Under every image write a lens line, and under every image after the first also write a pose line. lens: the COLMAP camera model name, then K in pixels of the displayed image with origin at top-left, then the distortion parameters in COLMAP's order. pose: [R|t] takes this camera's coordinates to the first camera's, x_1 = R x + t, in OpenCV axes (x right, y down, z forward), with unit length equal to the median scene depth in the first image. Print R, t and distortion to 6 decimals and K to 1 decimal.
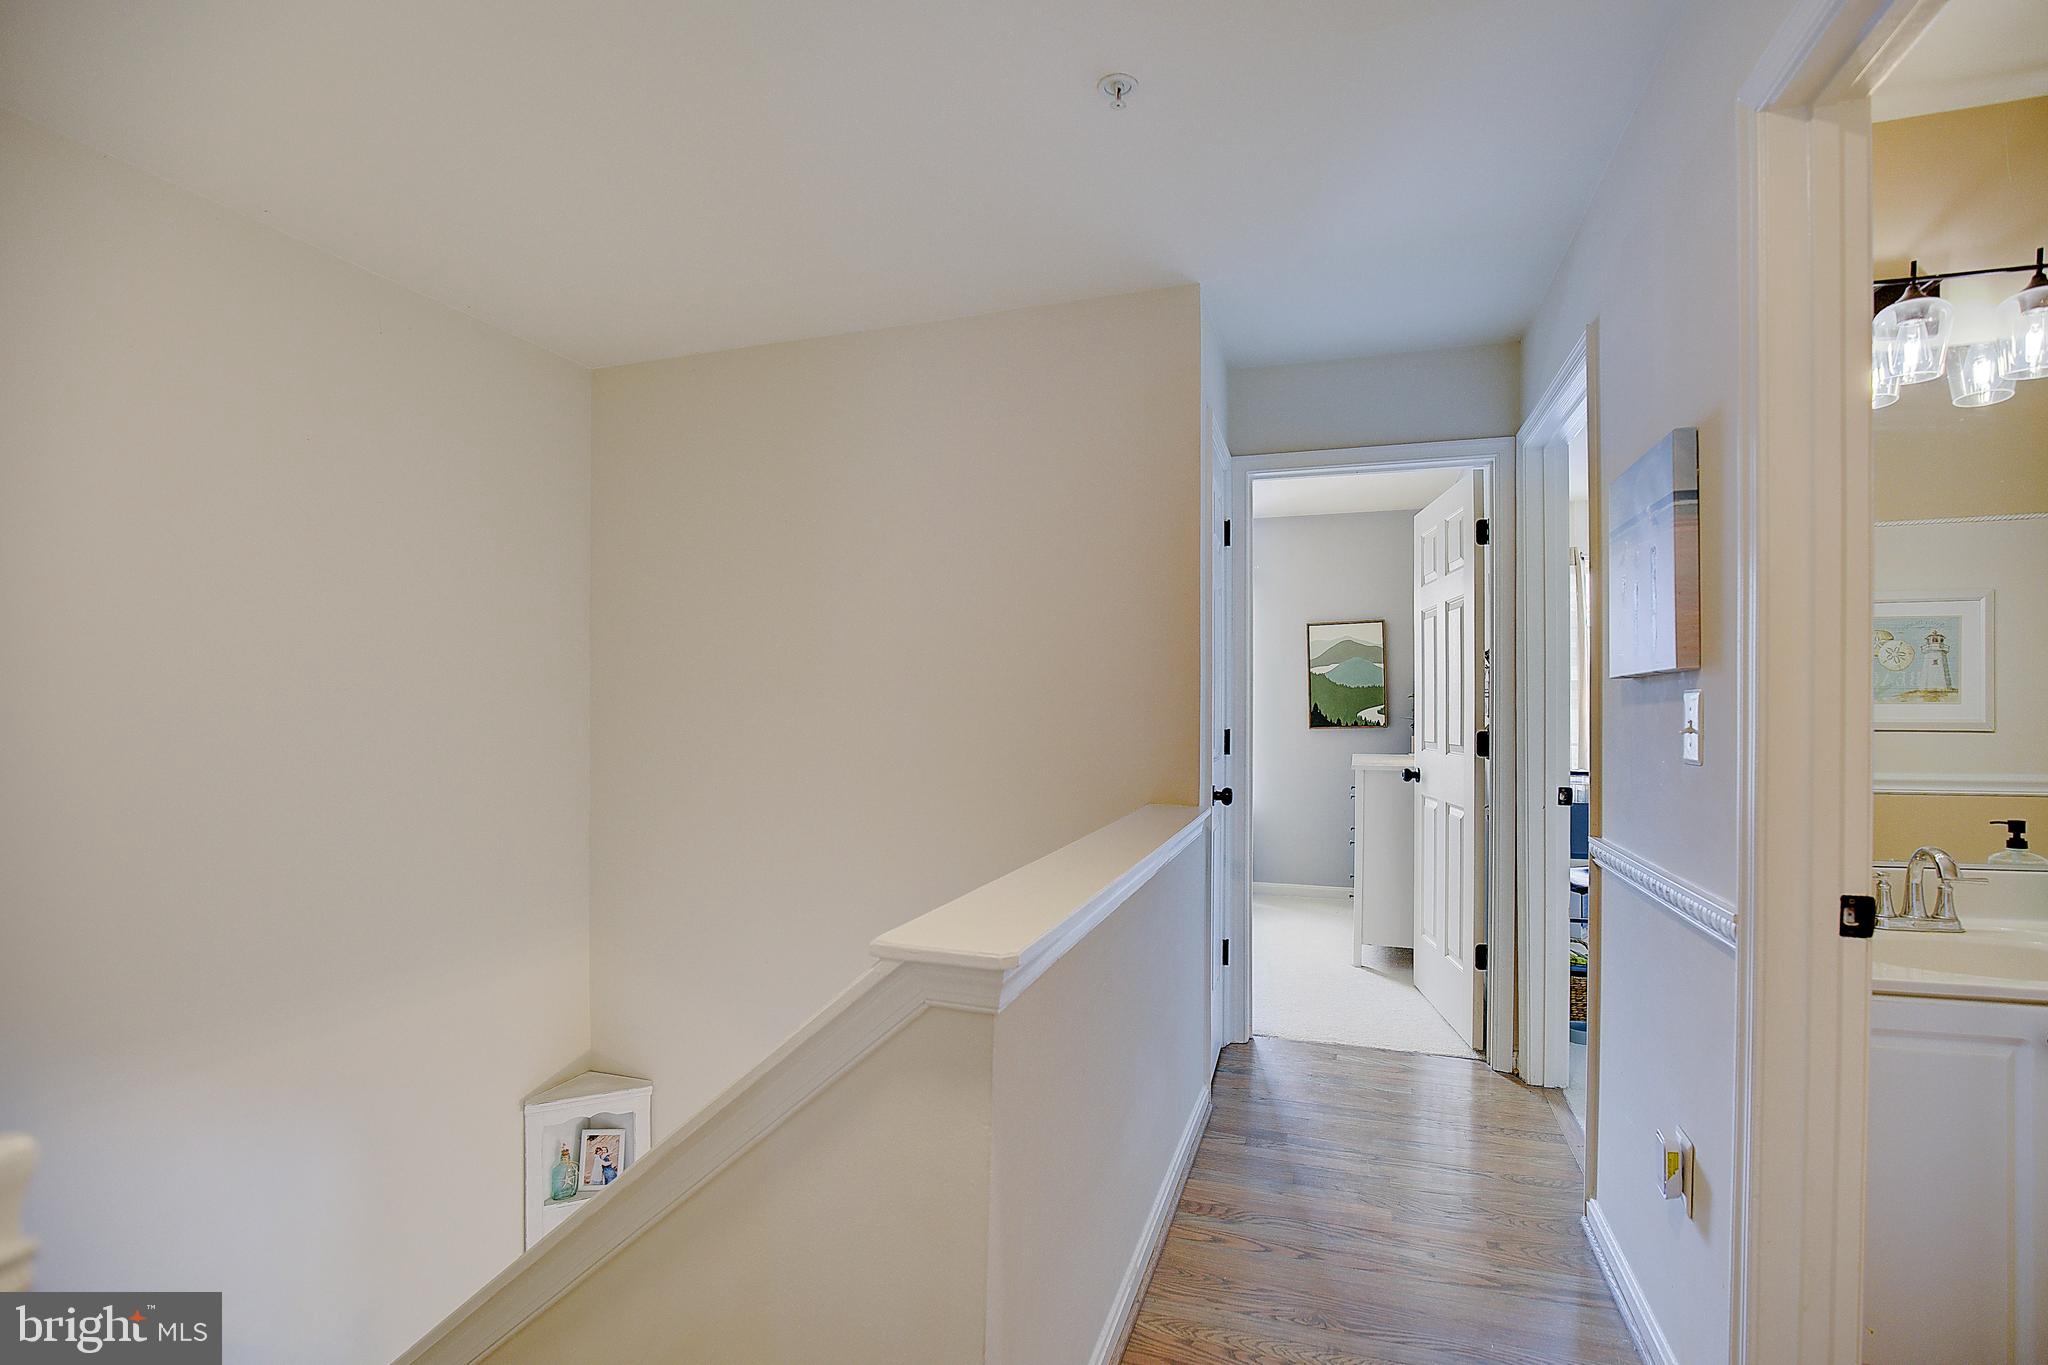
lens RADIAL K [[948.5, 0, 1010.9], [0, 948.5, 701.0], [0, 0, 1]] dist [-0.022567, 0.005344]
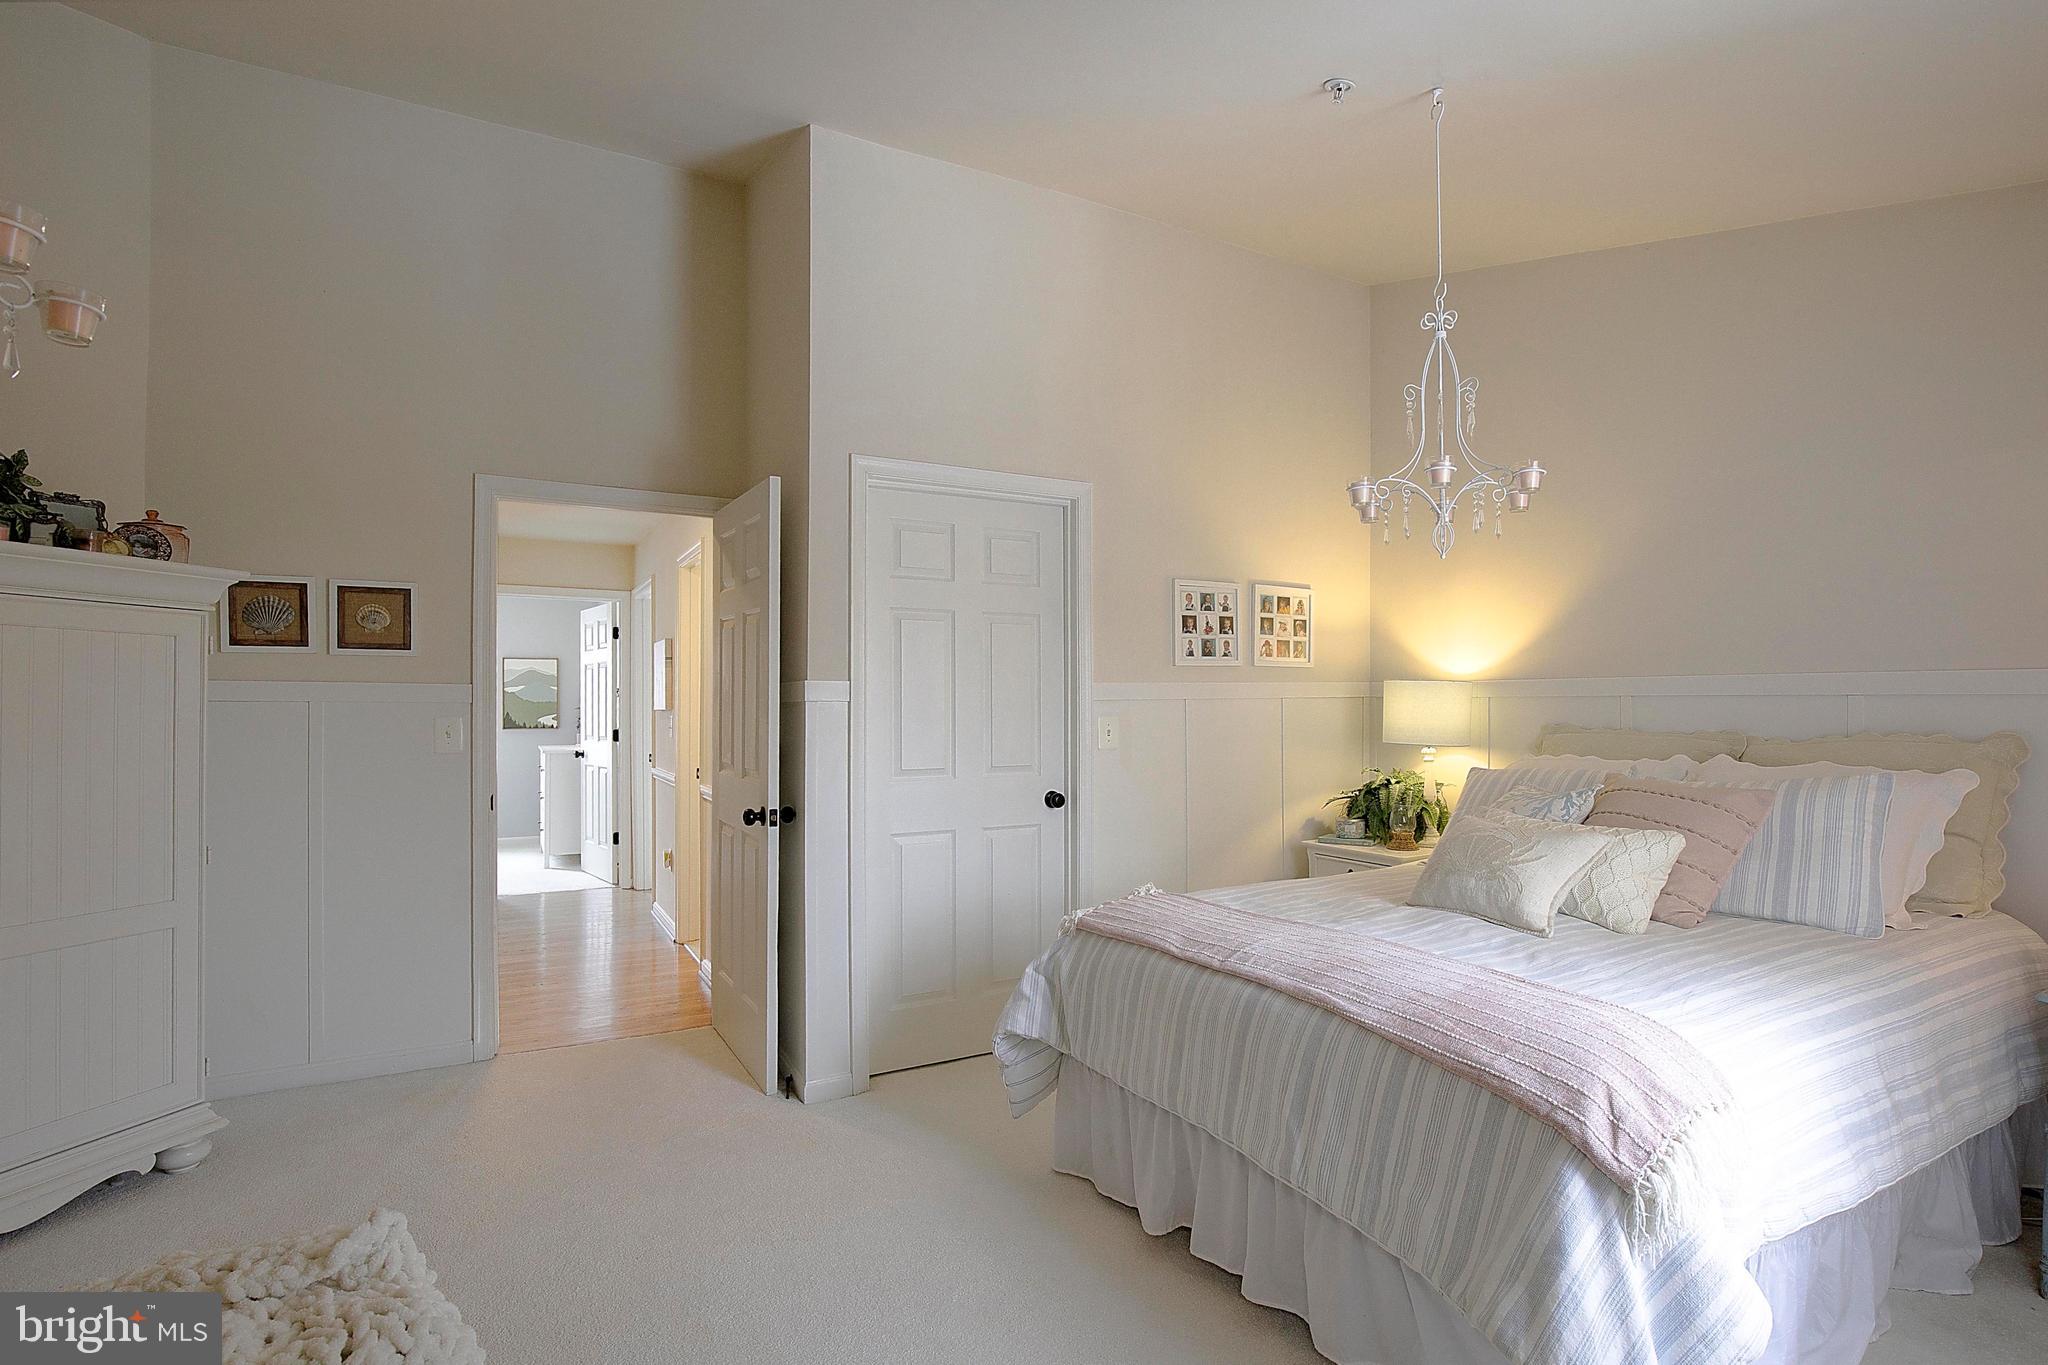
lens RADIAL K [[948.5, 0, 1017.2], [0, 948.5, 697.7], [0, 0, 1]] dist [-0.022567, 0.005344]
pose [[0.657578, -0.000277, 0.753386, -0.406855], [0.001694, 0.999998, -0.001111, -0.028774], [-0.753384, 0.002007, 0.657578, -0.866004]]
